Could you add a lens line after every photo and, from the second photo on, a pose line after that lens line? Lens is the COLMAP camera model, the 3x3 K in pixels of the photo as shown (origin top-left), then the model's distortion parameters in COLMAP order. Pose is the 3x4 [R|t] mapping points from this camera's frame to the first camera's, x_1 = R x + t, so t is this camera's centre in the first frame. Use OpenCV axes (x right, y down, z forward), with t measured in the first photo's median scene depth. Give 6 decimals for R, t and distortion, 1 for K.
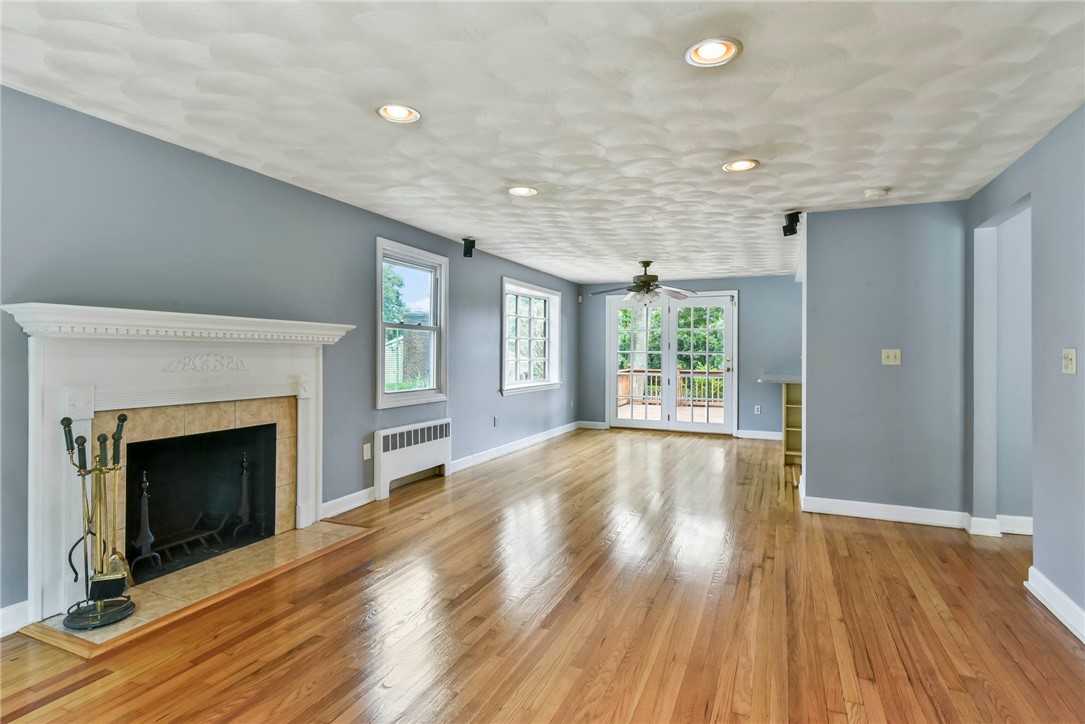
lens RADIAL K [[562.5, 0, 540.4], [0, 562.5, 356.9], [0, 0, 1]] dist [0.003121, -0.001735]
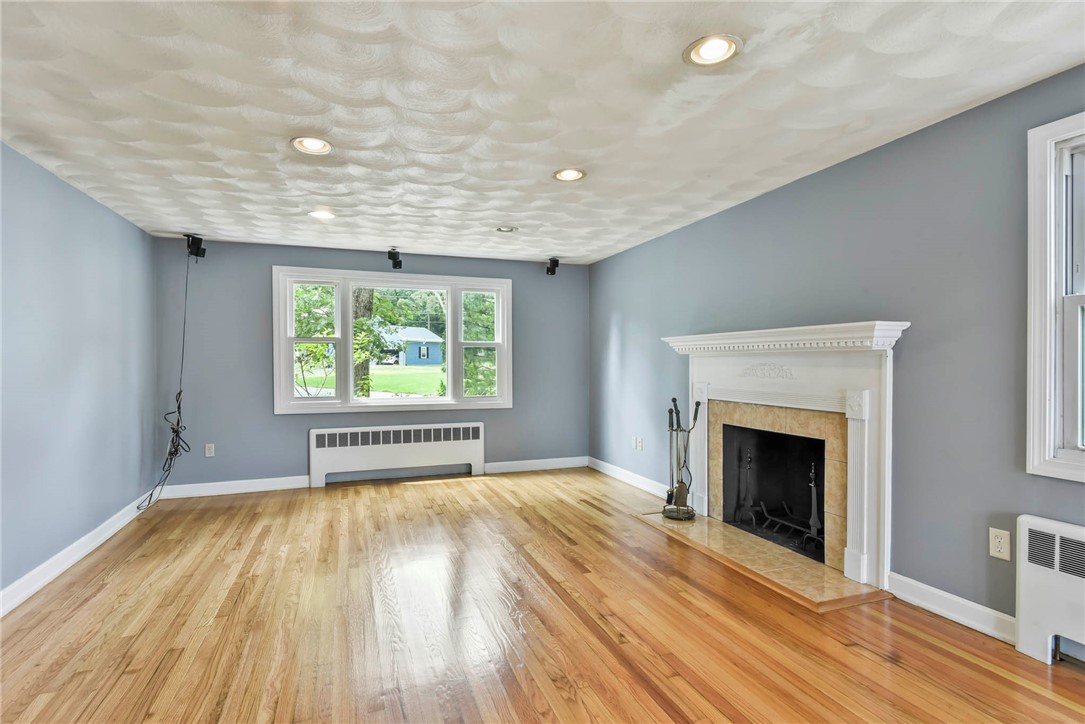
lens RADIAL K [[550.5, 0, 545.5], [0, 550.5, 362.5], [0, 0, 1]] dist [0.003736, -0.004324]
pose [[-0.729269, -0.002814, -0.684221, 0.459765], [-0.006500, 0.999975, 0.002815, -0.006244], [0.684196, 0.006500, -0.729269, 1.332599]]
